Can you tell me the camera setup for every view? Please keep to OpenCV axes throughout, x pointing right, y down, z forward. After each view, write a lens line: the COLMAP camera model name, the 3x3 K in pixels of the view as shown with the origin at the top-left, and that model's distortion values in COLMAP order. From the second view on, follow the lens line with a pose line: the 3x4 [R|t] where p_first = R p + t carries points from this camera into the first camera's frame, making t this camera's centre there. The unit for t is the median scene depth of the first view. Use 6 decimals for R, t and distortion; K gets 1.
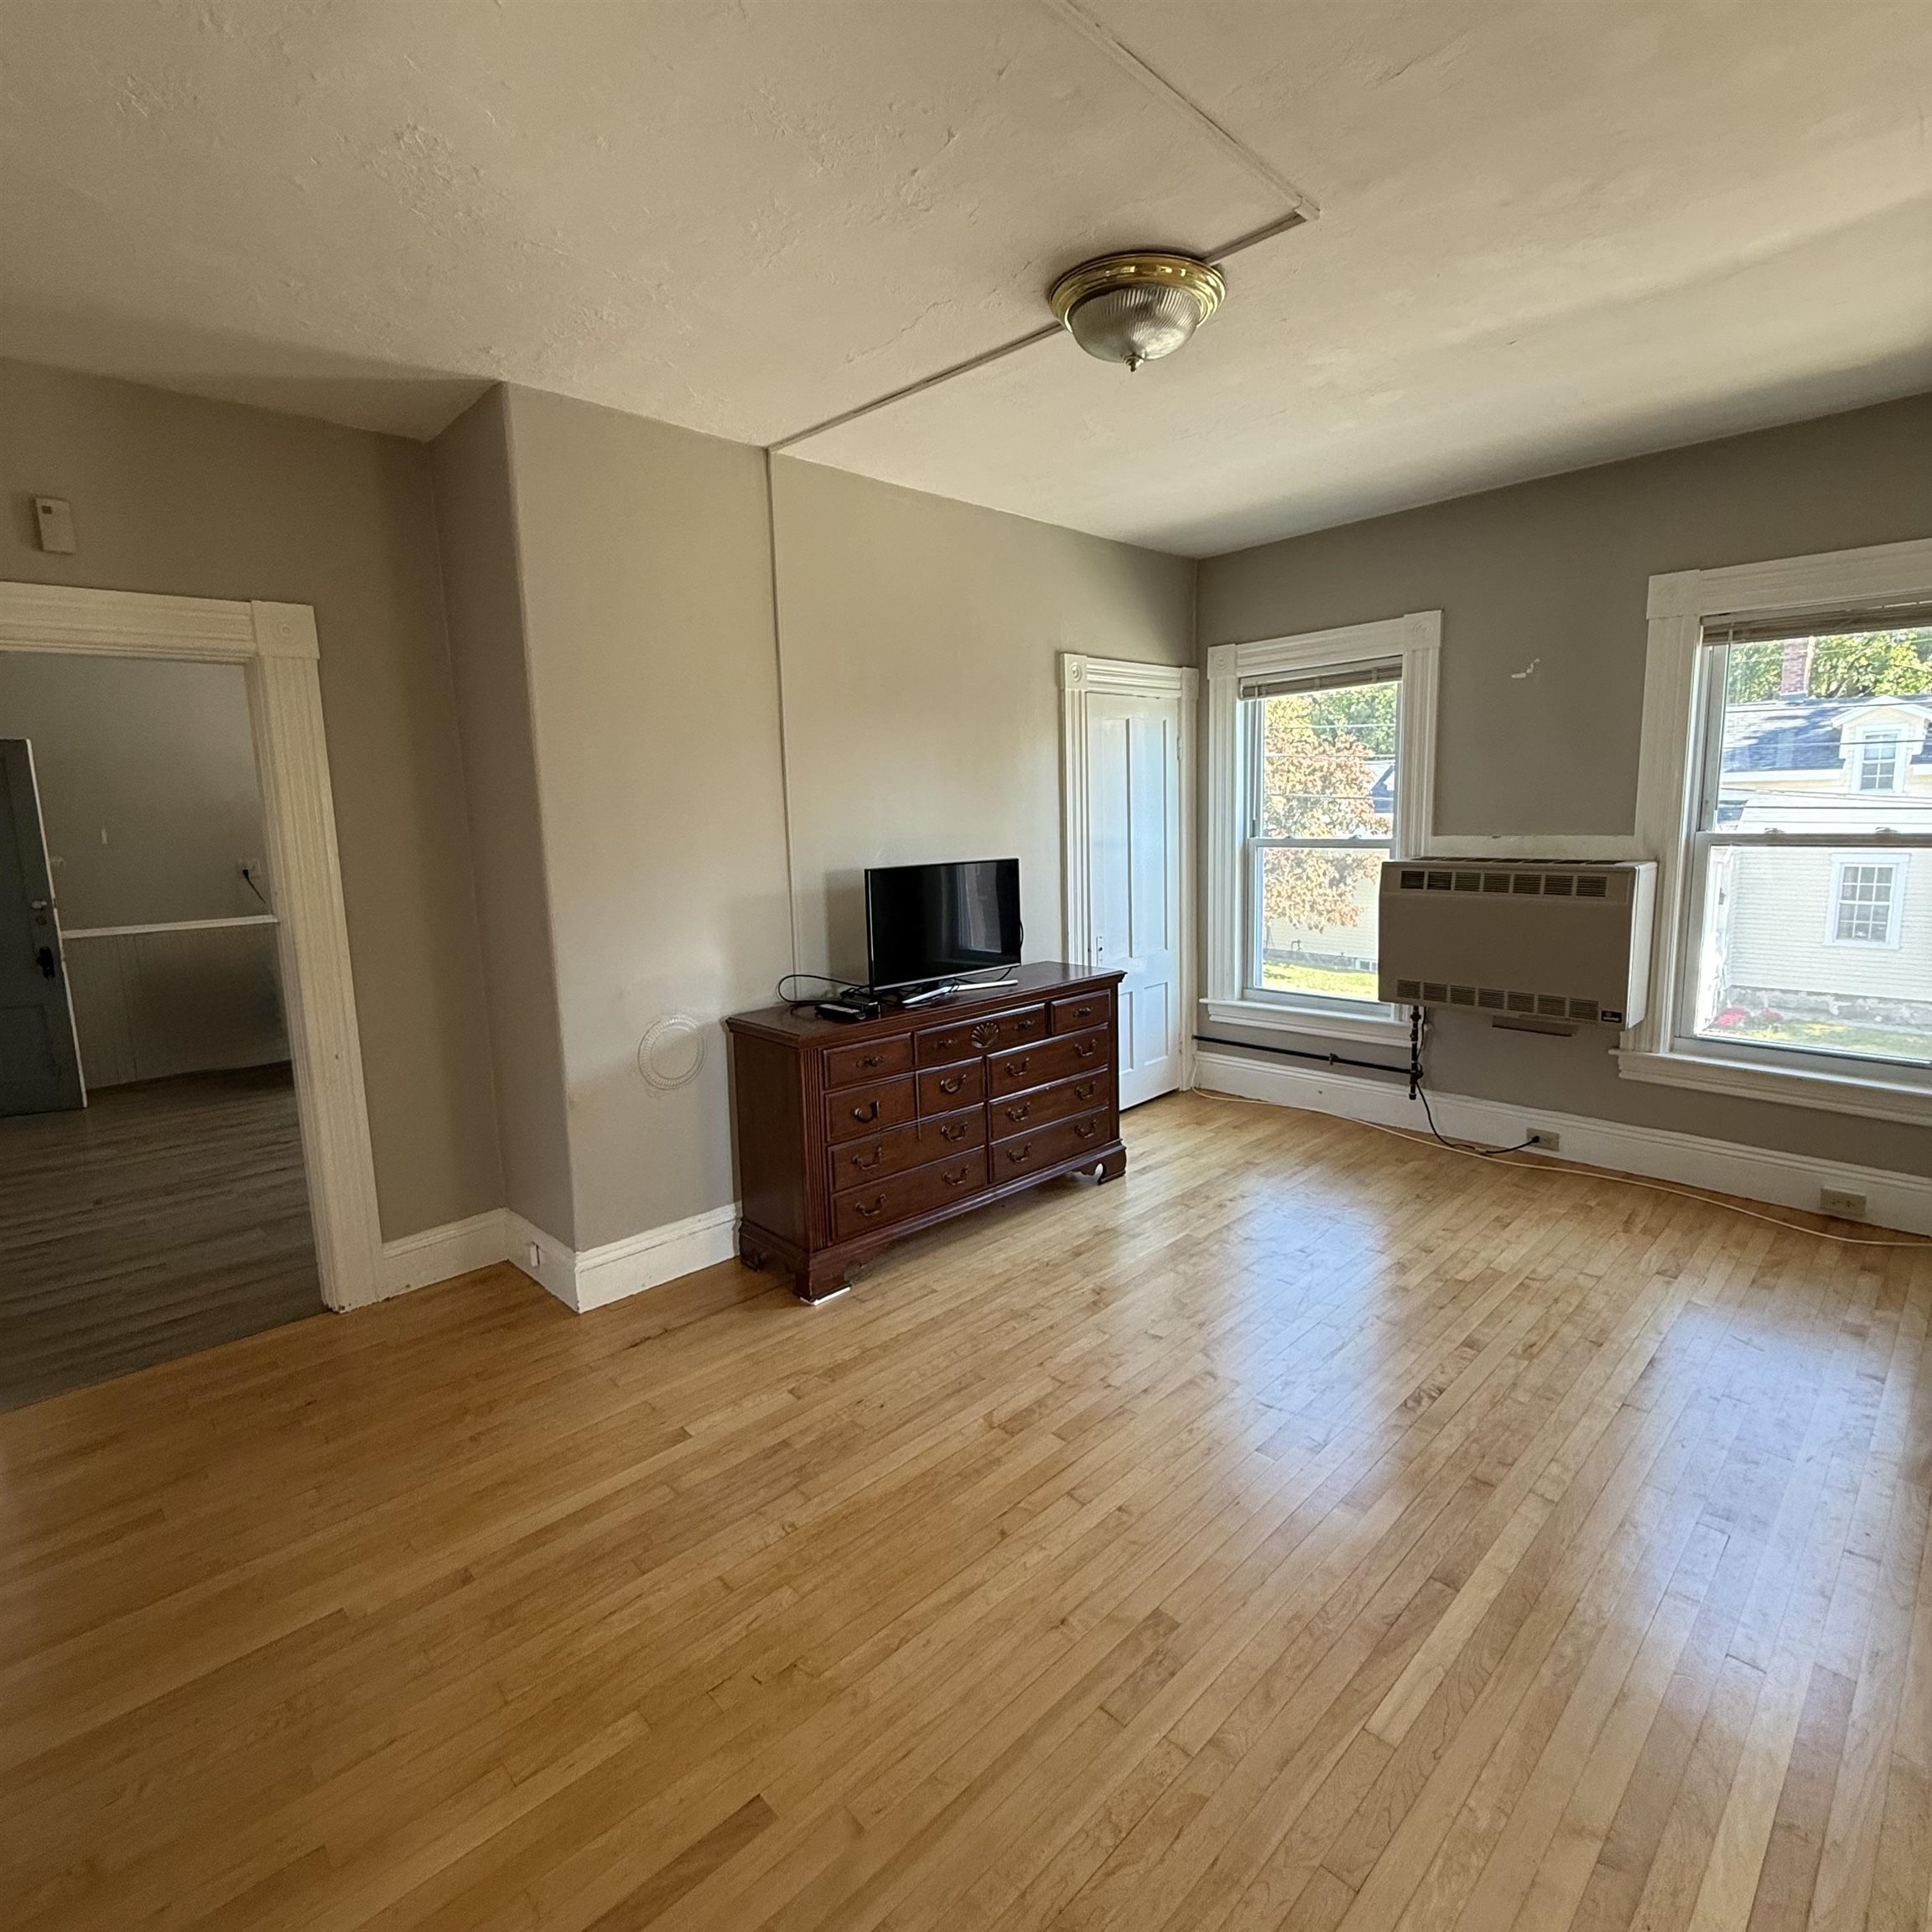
lens RADIAL K [[1023.6, 0, 966.0], [0, 1023.6, 959.1], [0, 0, 1]] dist [0.002984, -0.002574]
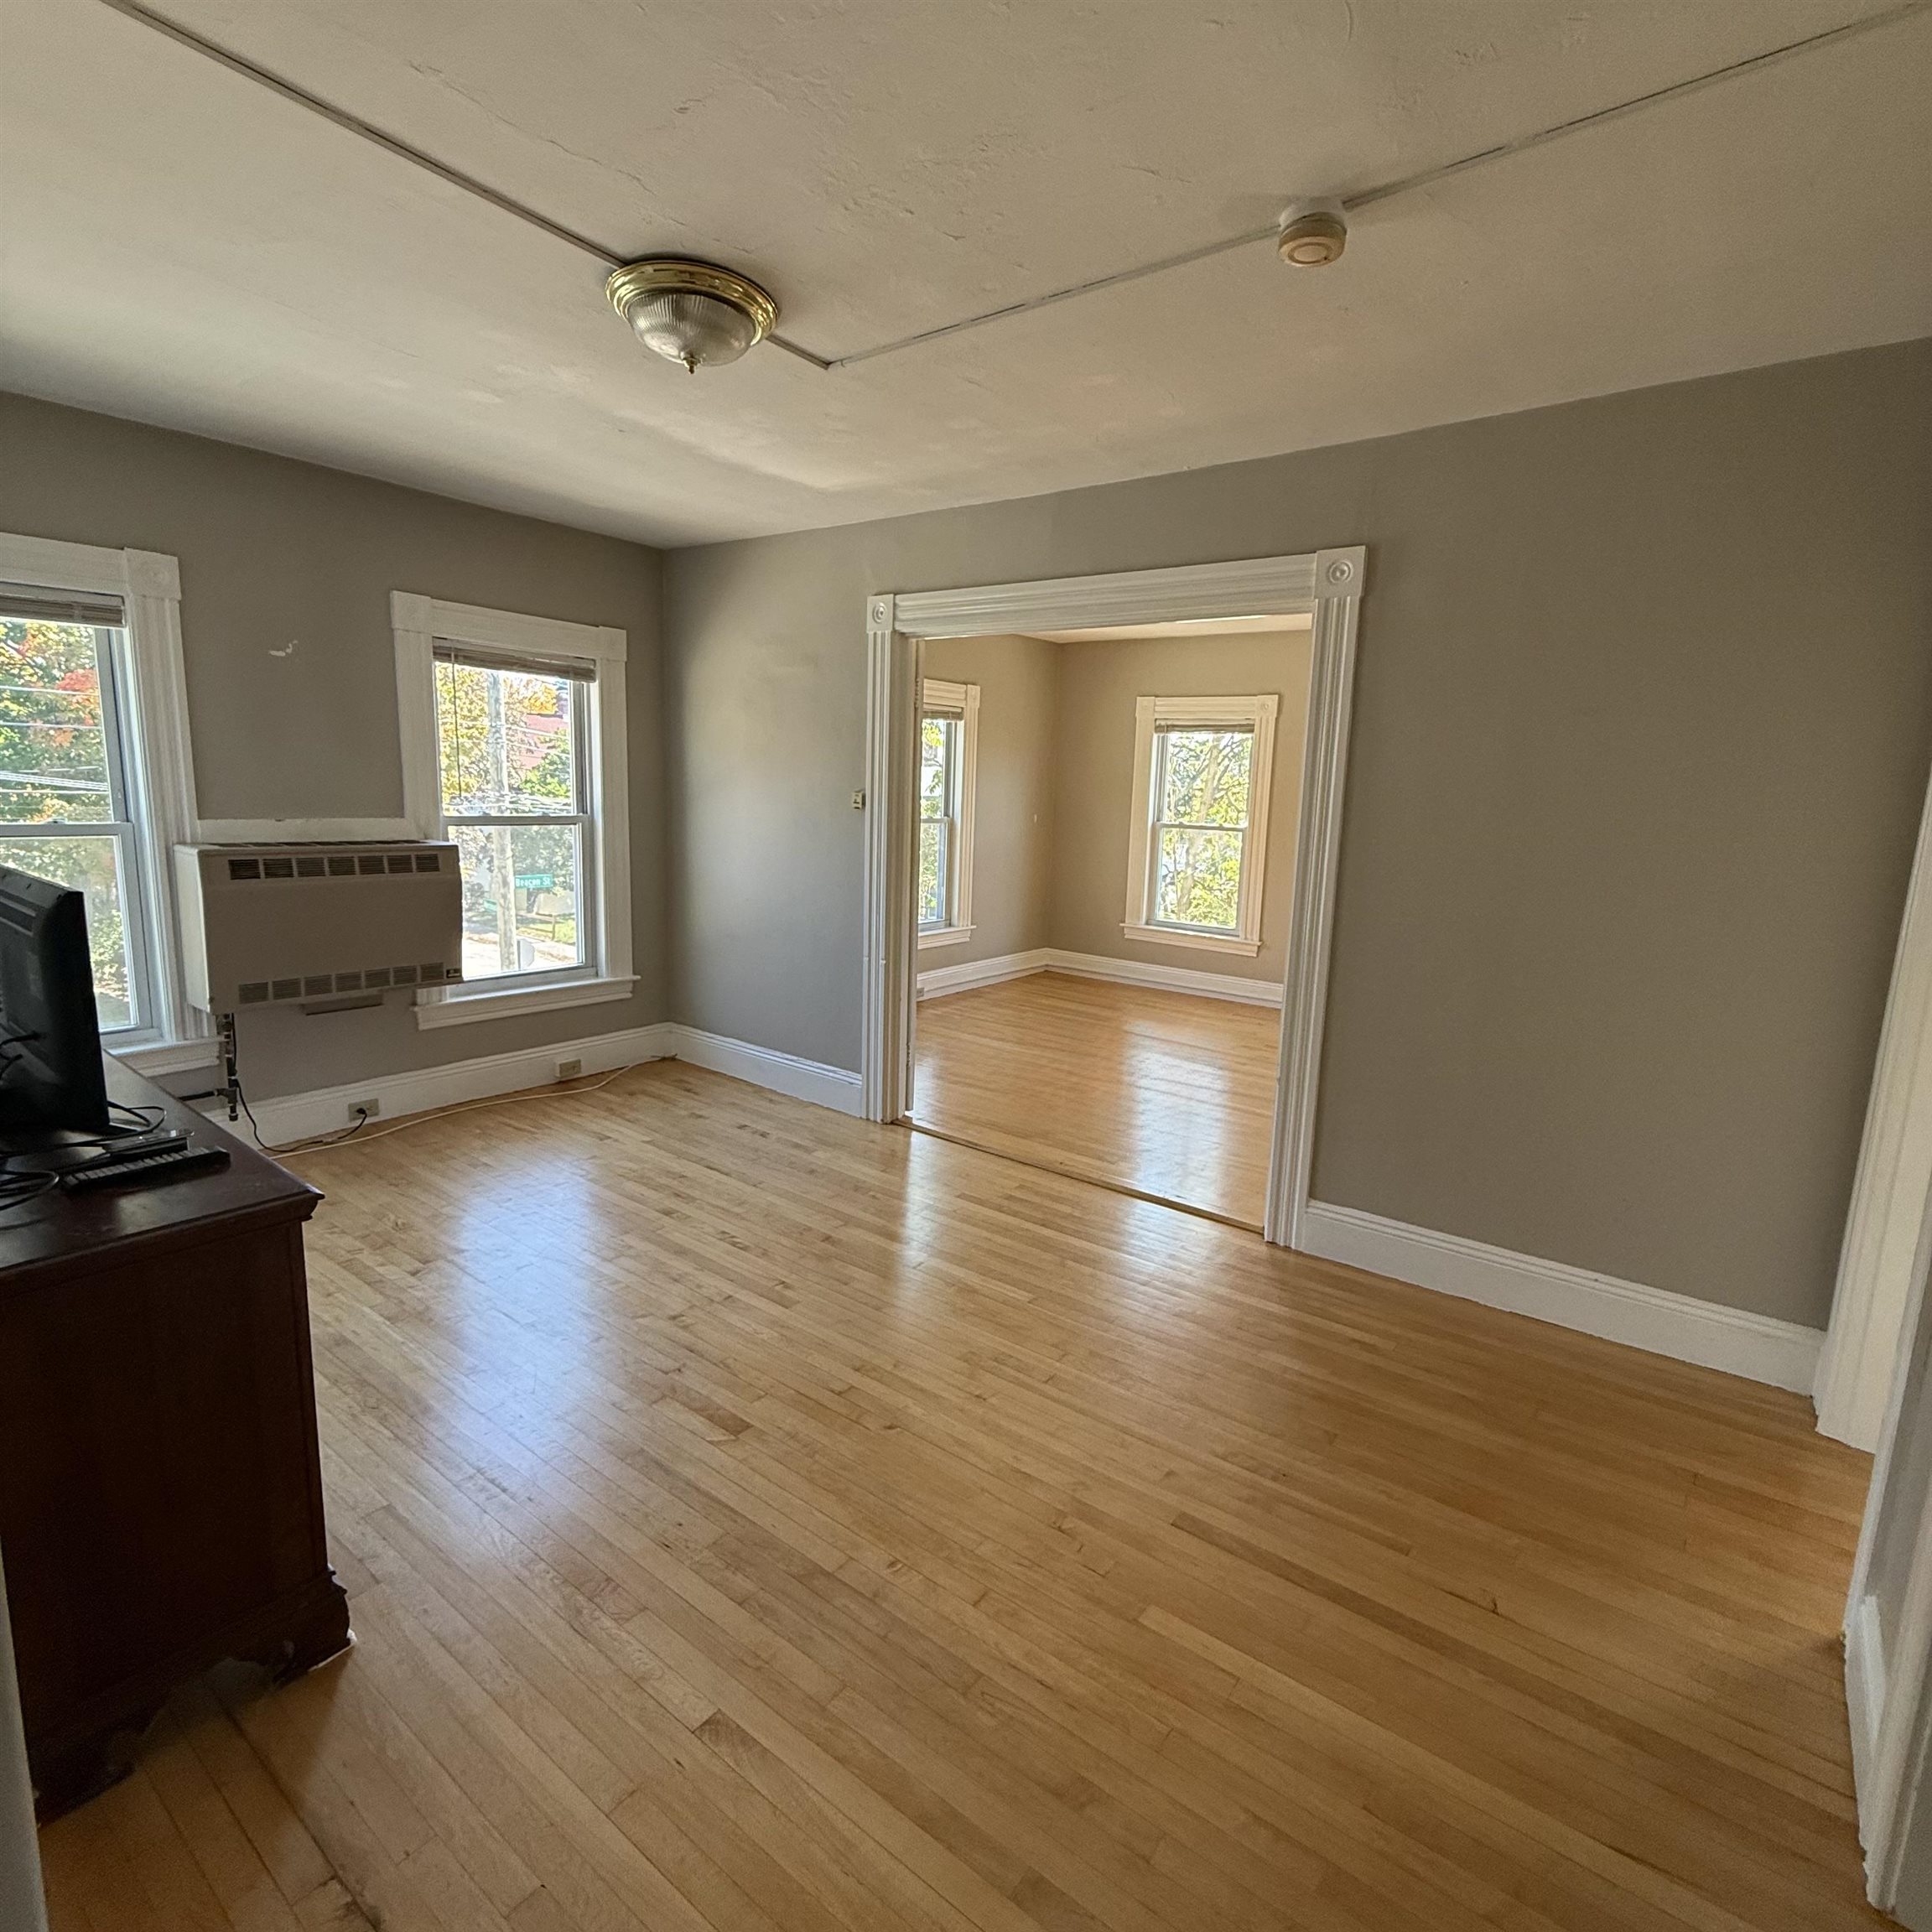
lens RADIAL K [[1023.6, 0, 966.0], [0, 1023.6, 959.1], [0, 0, 1]] dist [0.002984, -0.002574]
pose [[-0.157268, -0.139093, 0.977712, -0.639696], [0.121027, 0.979854, 0.158865, -0.078903], [-0.980112, 0.143314, -0.137266, 0.621493]]
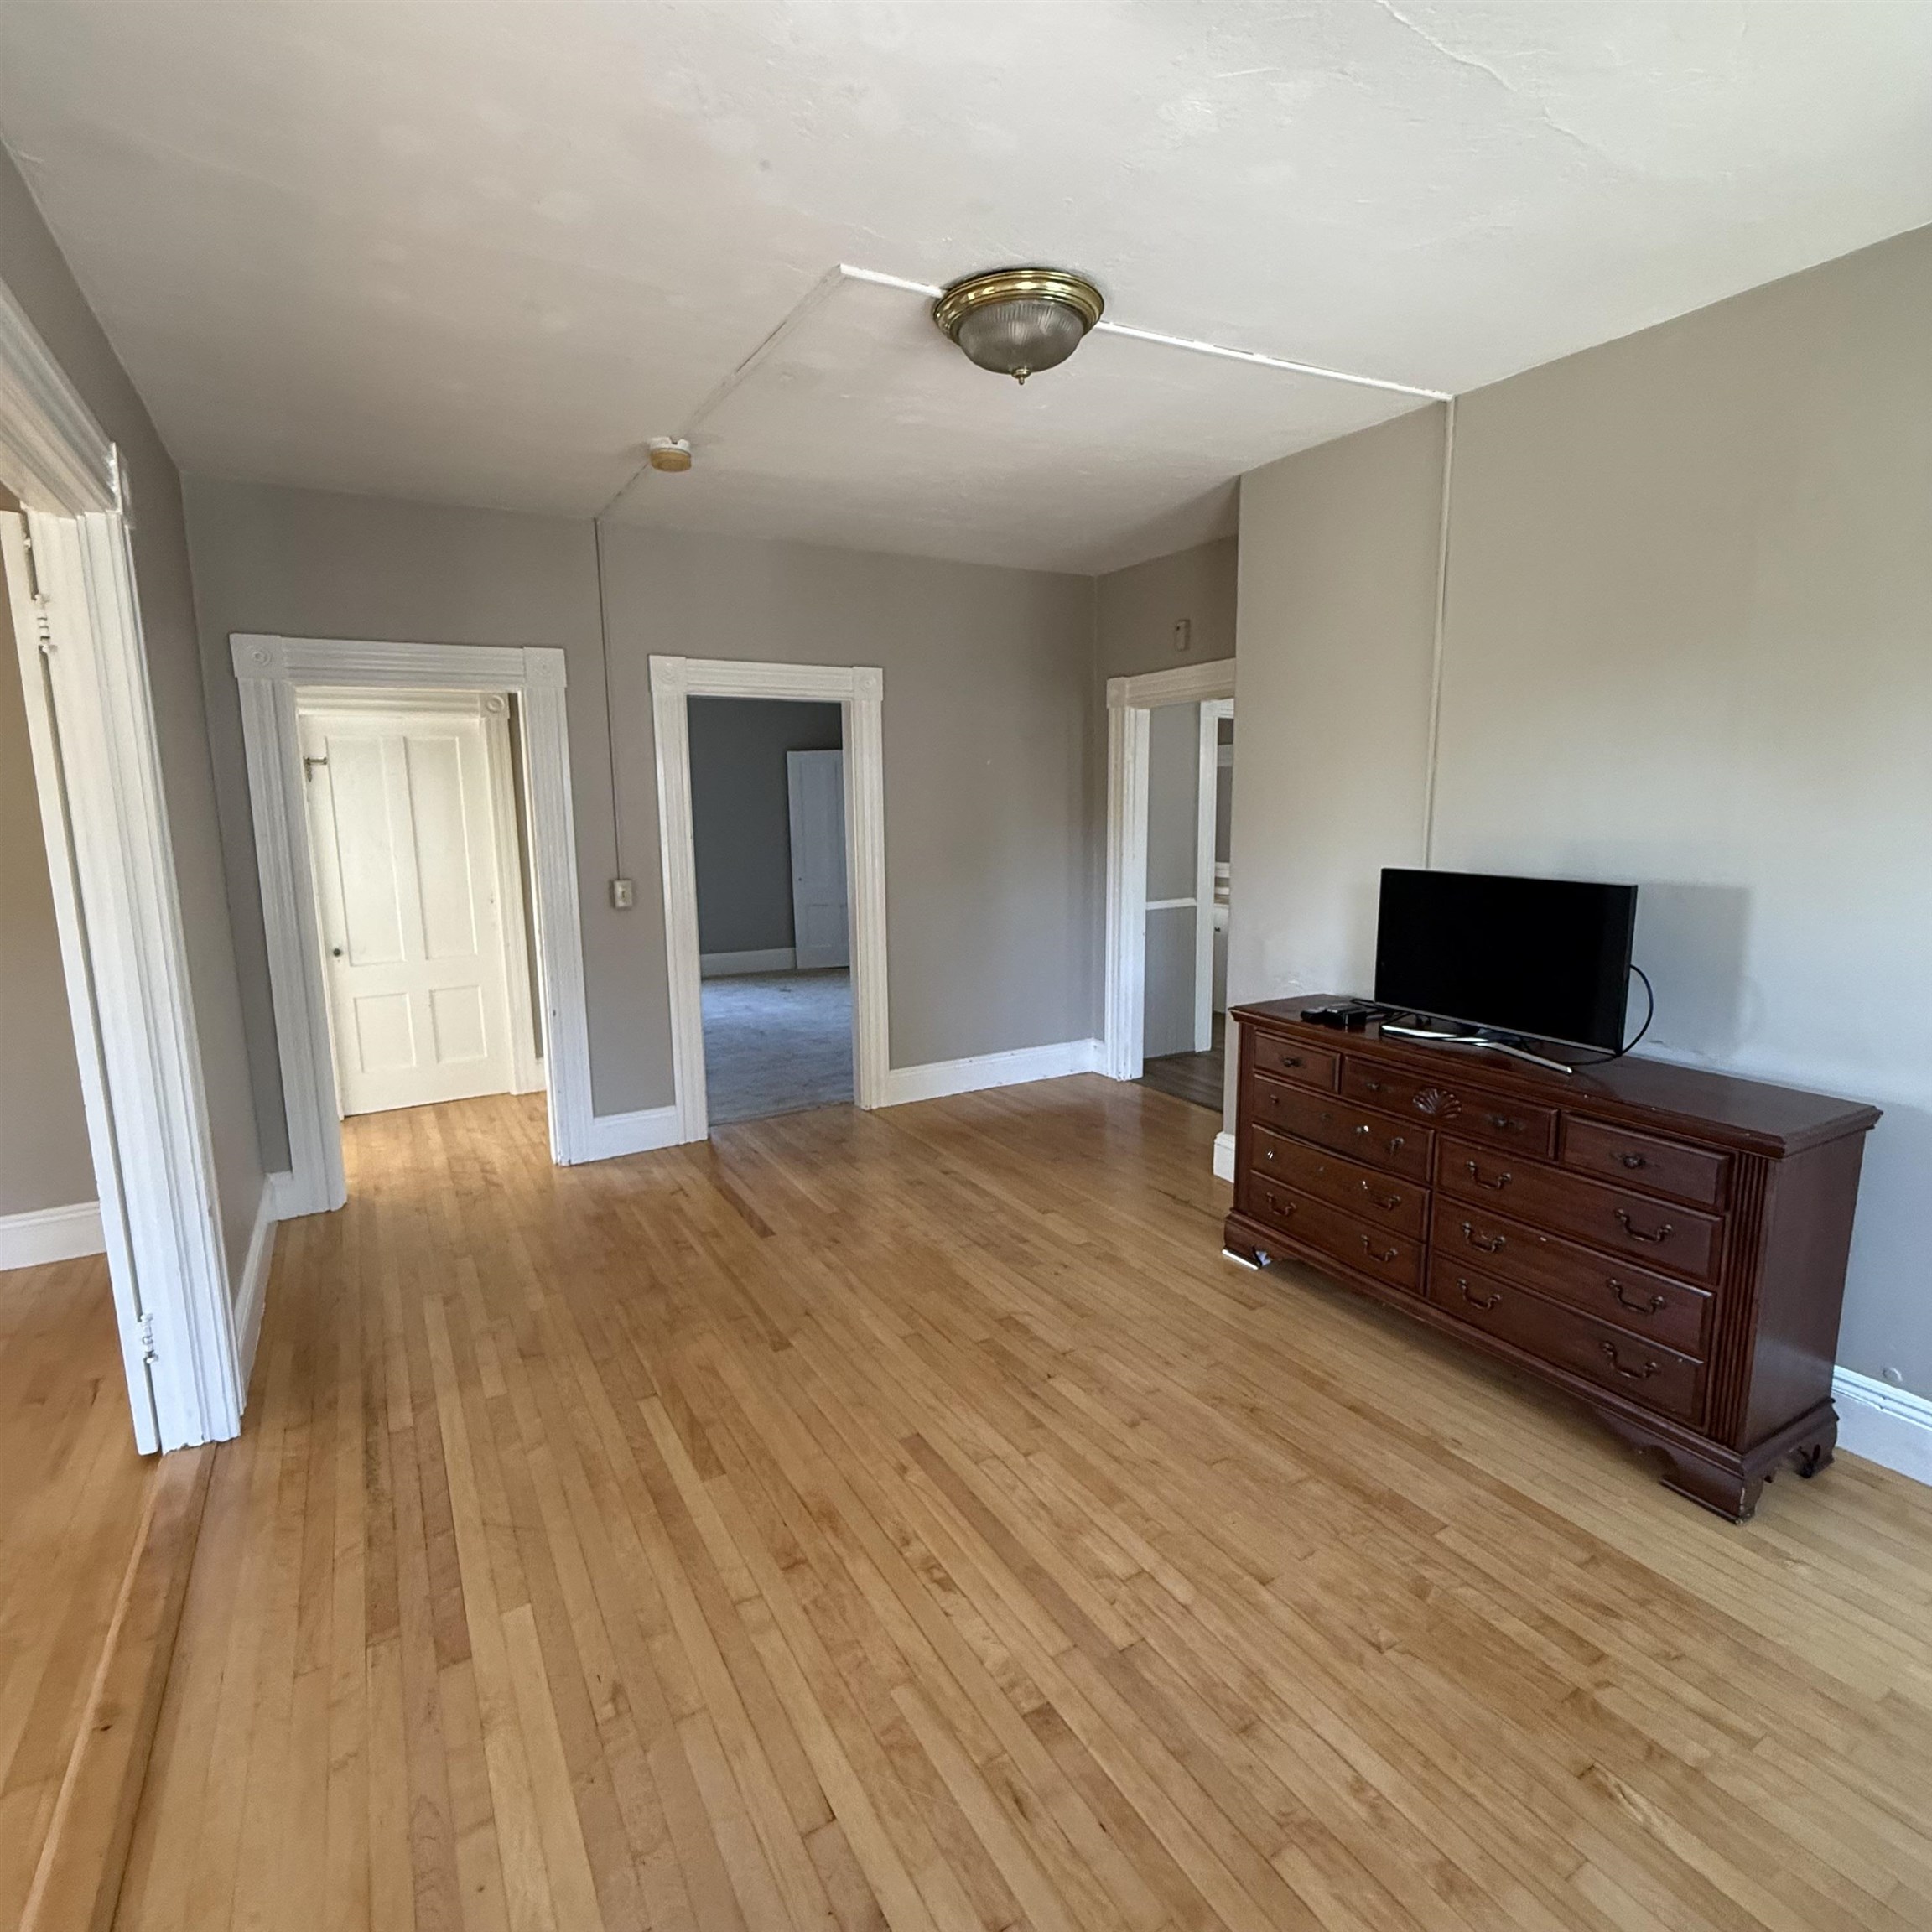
lens RADIAL K [[1023.6, 0, 966.0], [0, 1023.6, 959.1], [0, 0, 1]] dist [0.002984, -0.002574]
pose [[-0.232459, 0.182940, -0.955246, 0.816167], [-0.126368, 0.968145, 0.216162, -0.151116], [0.964362, 0.170961, -0.201936, 0.814698]]
